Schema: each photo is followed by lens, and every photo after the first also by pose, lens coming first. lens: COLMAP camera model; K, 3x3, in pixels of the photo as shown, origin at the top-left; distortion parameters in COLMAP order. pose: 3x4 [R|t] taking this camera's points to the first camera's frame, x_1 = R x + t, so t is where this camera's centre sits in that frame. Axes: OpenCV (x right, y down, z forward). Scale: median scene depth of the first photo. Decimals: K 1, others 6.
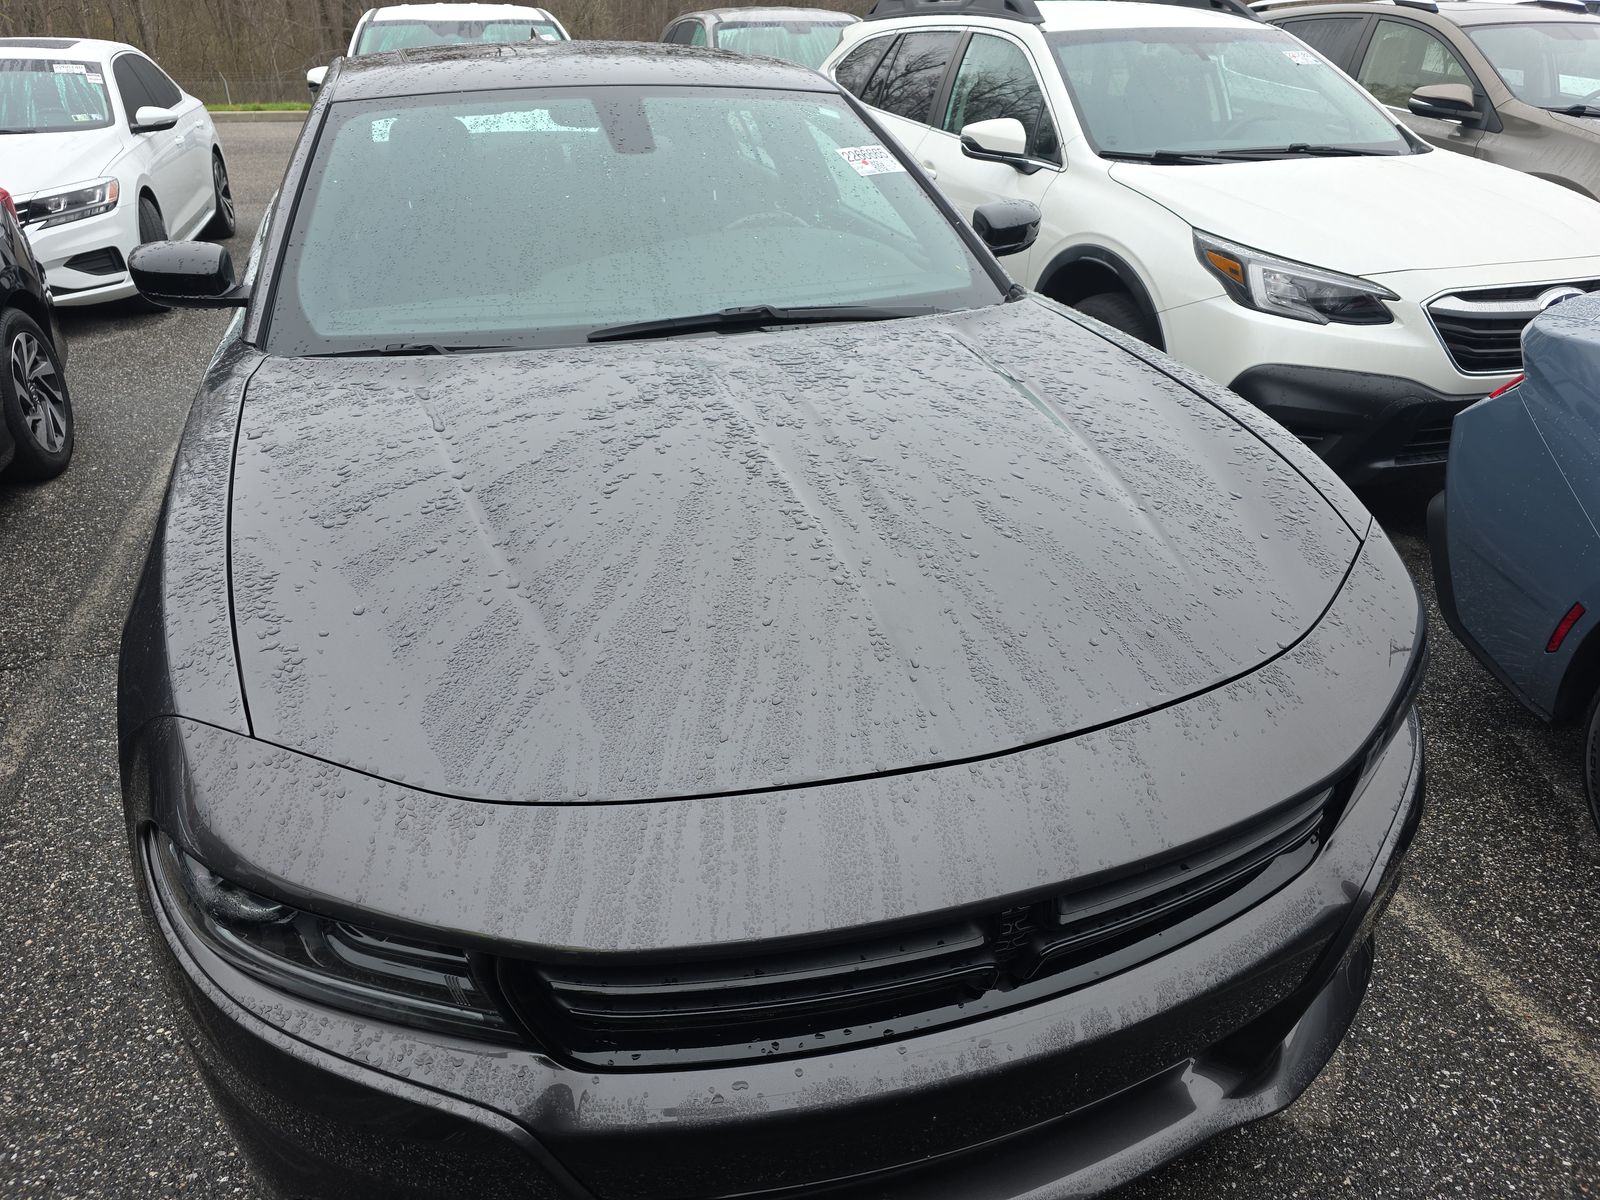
lens RADIAL K [[1065.8, 0, 809.2], [0, 1065.8, 637.2], [0, 0, 1]] dist [0.044453, -0.034327]
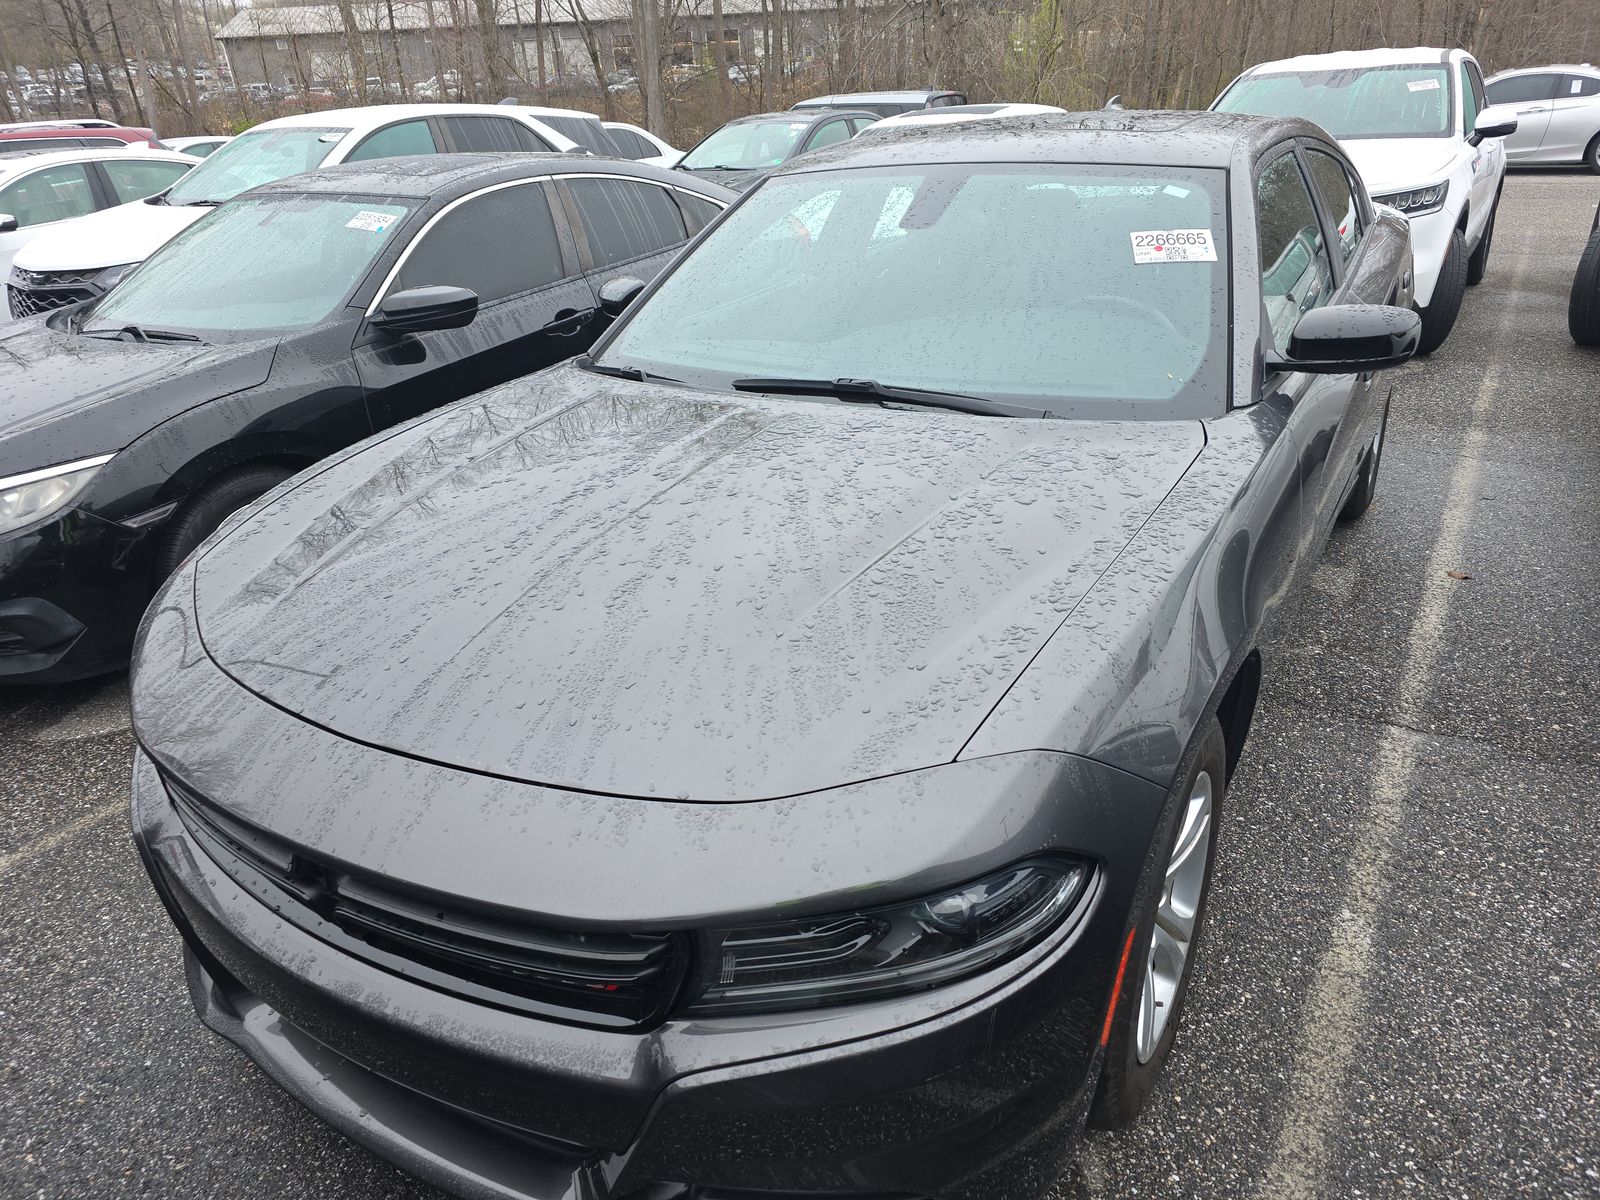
lens RADIAL K [[1123.5, 0, 769.9], [0, 1123.5, 664.9], [0, 0, 1]] dist [0.005905, 0.001381]
pose [[0.606192, 0.327818, -0.724615, 0.790057], [-0.345983, 0.929068, 0.130874, -0.171658], [0.716120, 0.171369, 0.676613, 0.264120]]
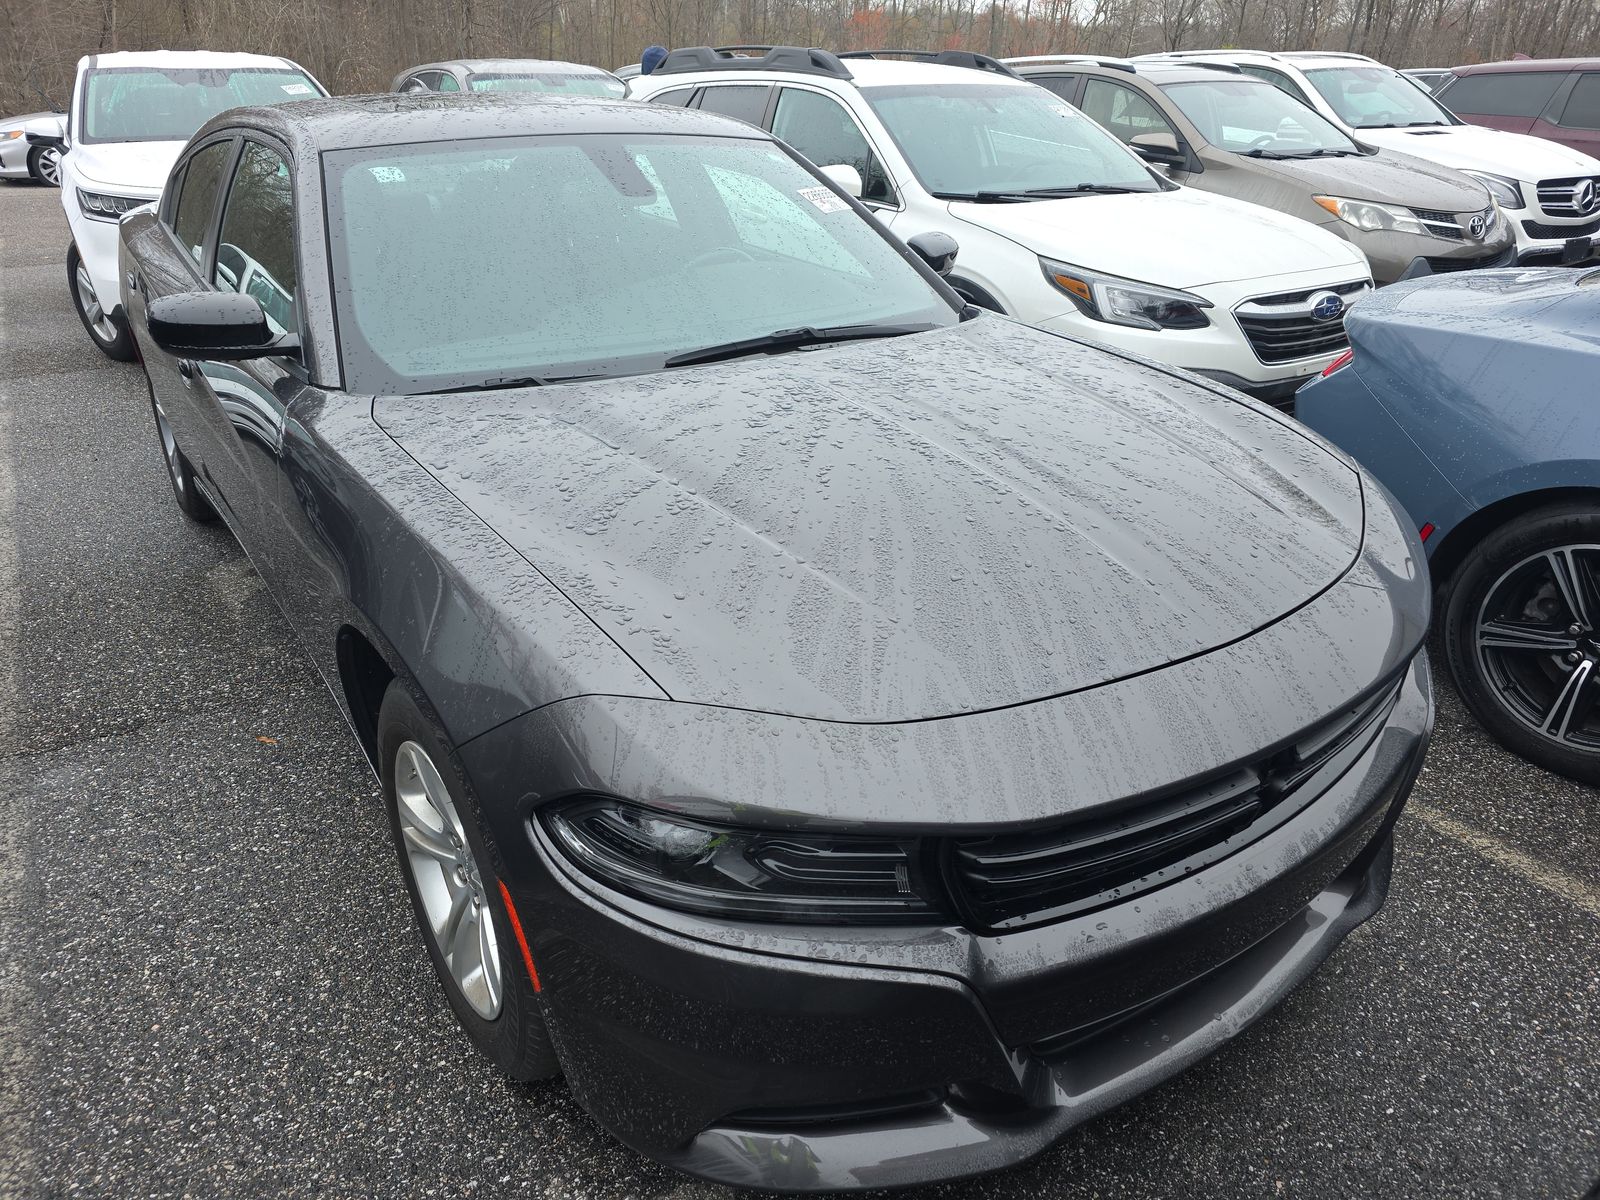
lens RADIAL K [[1062.9, 0, 794.0], [0, 1062.9, 660.4], [0, 0, 1]] dist [0.058117, -0.043727]
pose [[0.960776, -0.125072, 0.247521, -0.389291], [0.130503, 0.991432, -0.005590, 0.042444], [-0.244701, 0.037673, 0.968866, -0.071318]]
